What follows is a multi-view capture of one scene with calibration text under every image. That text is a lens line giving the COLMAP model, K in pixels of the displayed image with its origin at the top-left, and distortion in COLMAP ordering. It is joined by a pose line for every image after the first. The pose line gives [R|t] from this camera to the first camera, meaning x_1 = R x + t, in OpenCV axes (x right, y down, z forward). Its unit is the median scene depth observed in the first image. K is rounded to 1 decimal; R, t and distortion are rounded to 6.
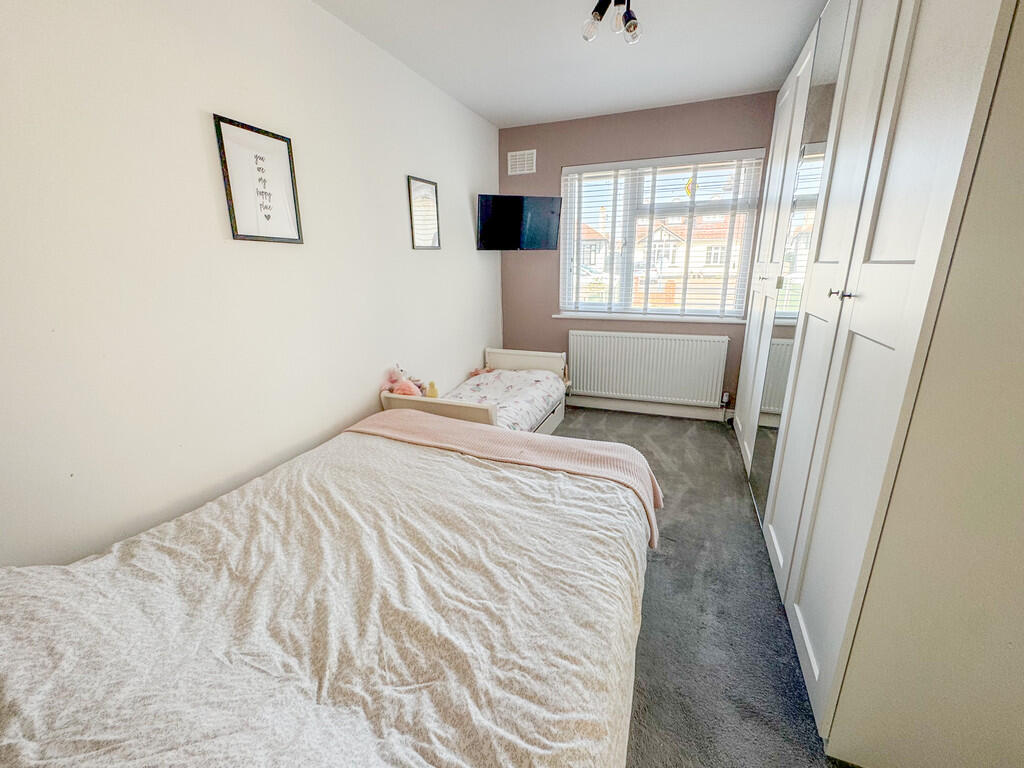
lens RADIAL K [[417.8, 0, 512.0], [0, 417.8, 384.0], [0, 0, 1]] dist [-0.000546, -0.000199]
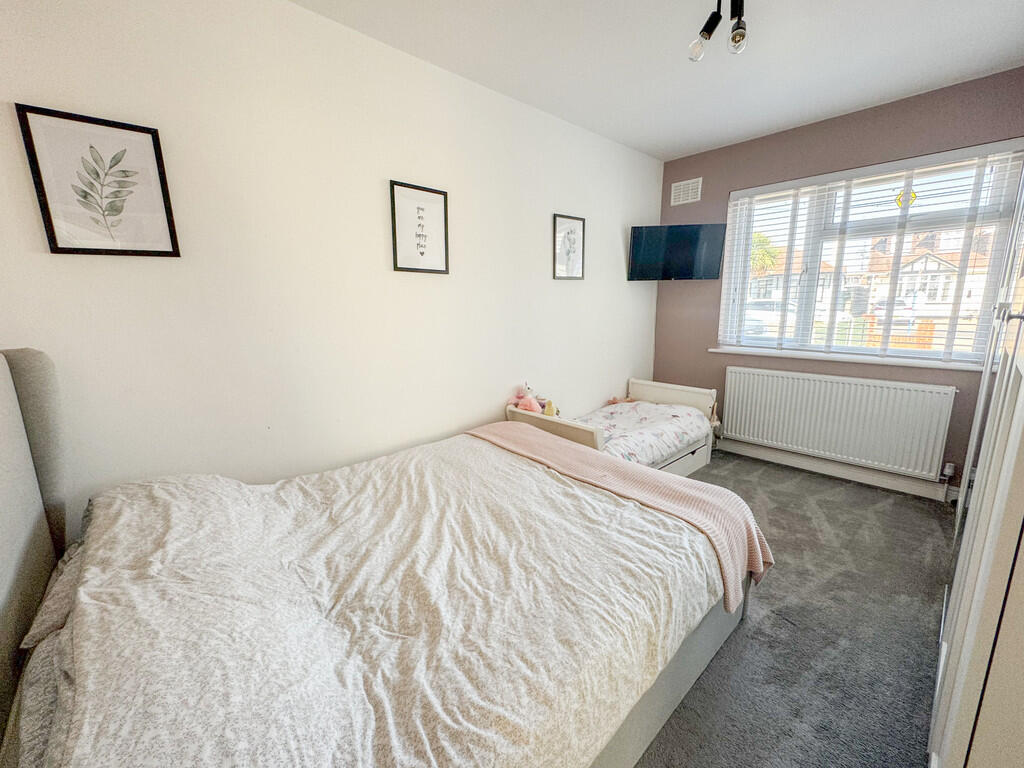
lens RADIAL K [[412.0, 0, 512.0], [0, 412.0, 384.0], [0, 0, 1]] dist [-0.001575, -0.000187]
pose [[0.902169, 0.086416, -0.422638, 0.245535], [-0.119690, 0.991407, -0.052781, 0.030147], [0.414445, 0.098203, 0.904760, 0.018293]]
